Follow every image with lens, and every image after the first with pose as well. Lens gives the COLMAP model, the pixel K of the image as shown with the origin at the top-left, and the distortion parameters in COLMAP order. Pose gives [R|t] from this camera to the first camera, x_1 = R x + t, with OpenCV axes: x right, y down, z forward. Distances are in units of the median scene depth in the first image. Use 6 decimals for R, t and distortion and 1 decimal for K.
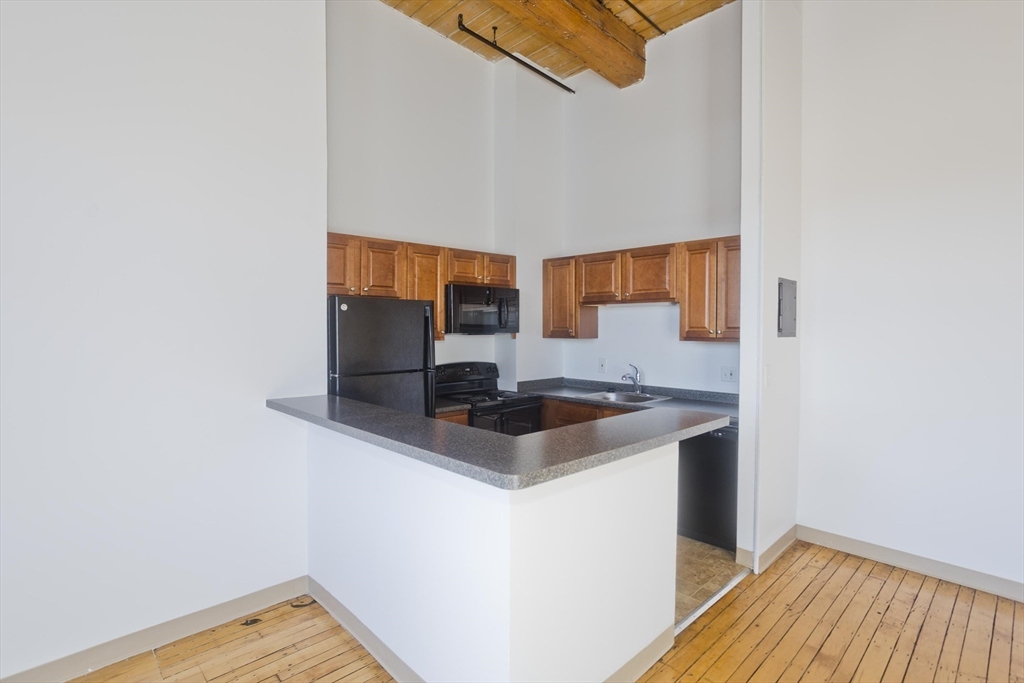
lens RADIAL K [[502.6, 0, 502.5], [0, 502.6, 338.5], [0, 0, 1]] dist [-0.037483, 0.018552]
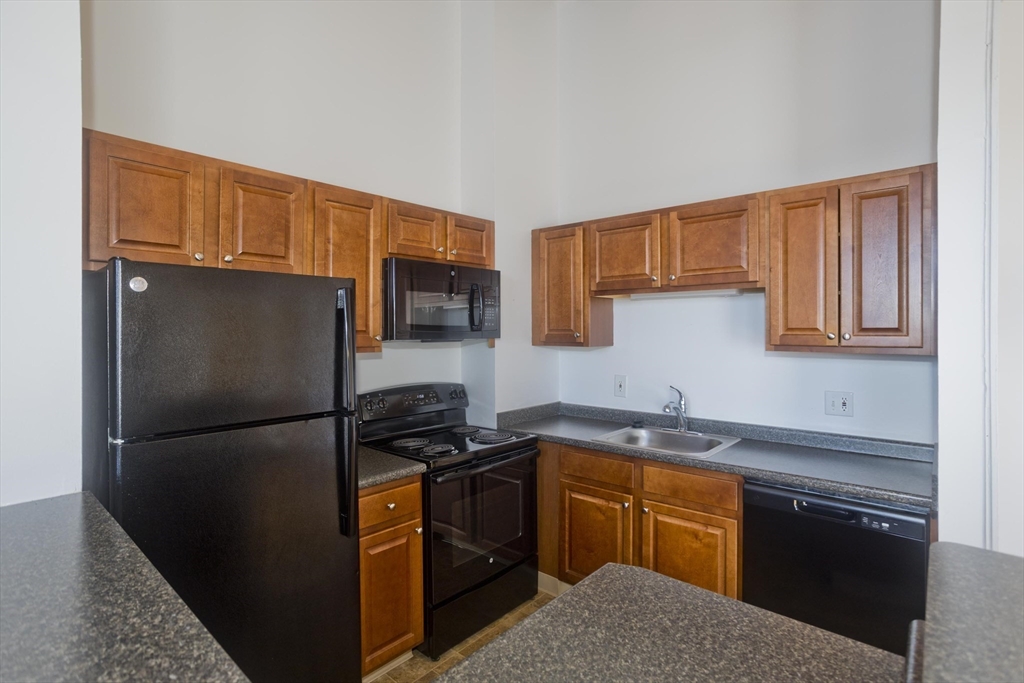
lens RADIAL K [[499.0, 0, 490.6], [0, 499.0, 323.3], [0, 0, 1]] dist [-0.039159, 0.015884]
pose [[0.997374, -0.001756, 0.072397, -0.028904], [0.004403, 0.999327, -0.036409, -0.008226], [-0.072284, 0.036632, 0.996711, 0.403678]]
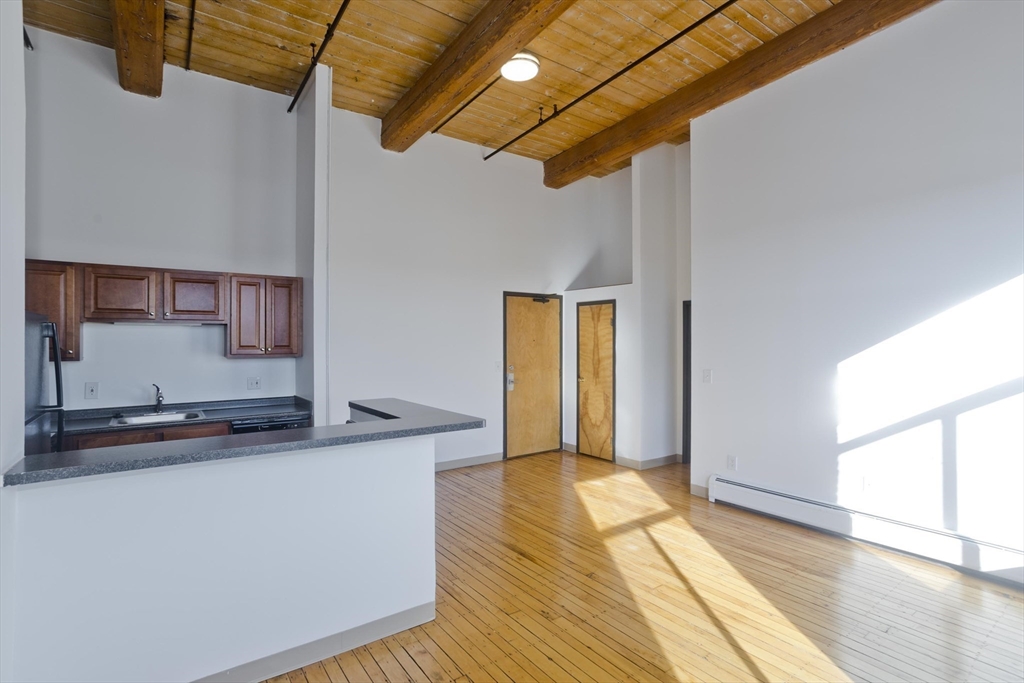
lens RADIAL K [[499.0, 0, 536.5], [0, 499.0, 337.5], [0, 0, 1]] dist [-0.039159, 0.015884]
pose [[0.089381, 0.002040, 0.995995, -0.675098], [0.025587, 0.999663, -0.004344, -0.019196], [-0.995669, 0.025873, 0.089299, 0.189320]]
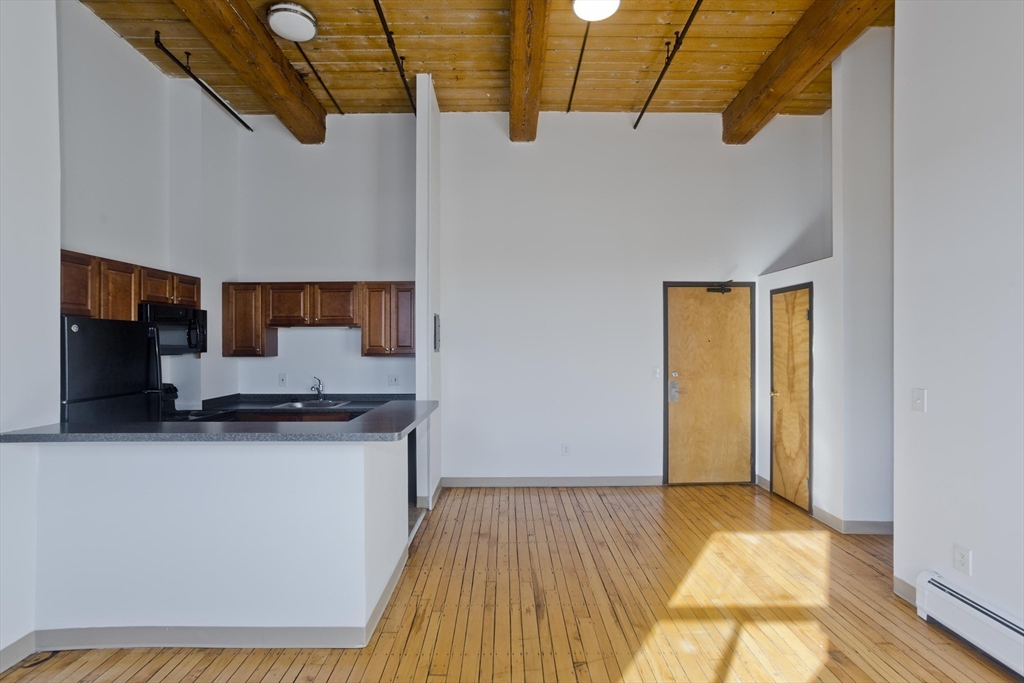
lens RADIAL K [[502.6, 0, 516.7], [0, 502.6, 343.2], [0, 0, 1]] dist [-0.037483, 0.018552]
pose [[0.668969, -0.003697, 0.743281, -0.334429], [0.021981, 0.999649, -0.014811, -0.002301], [-0.742965, 0.026246, 0.668815, -0.168950]]
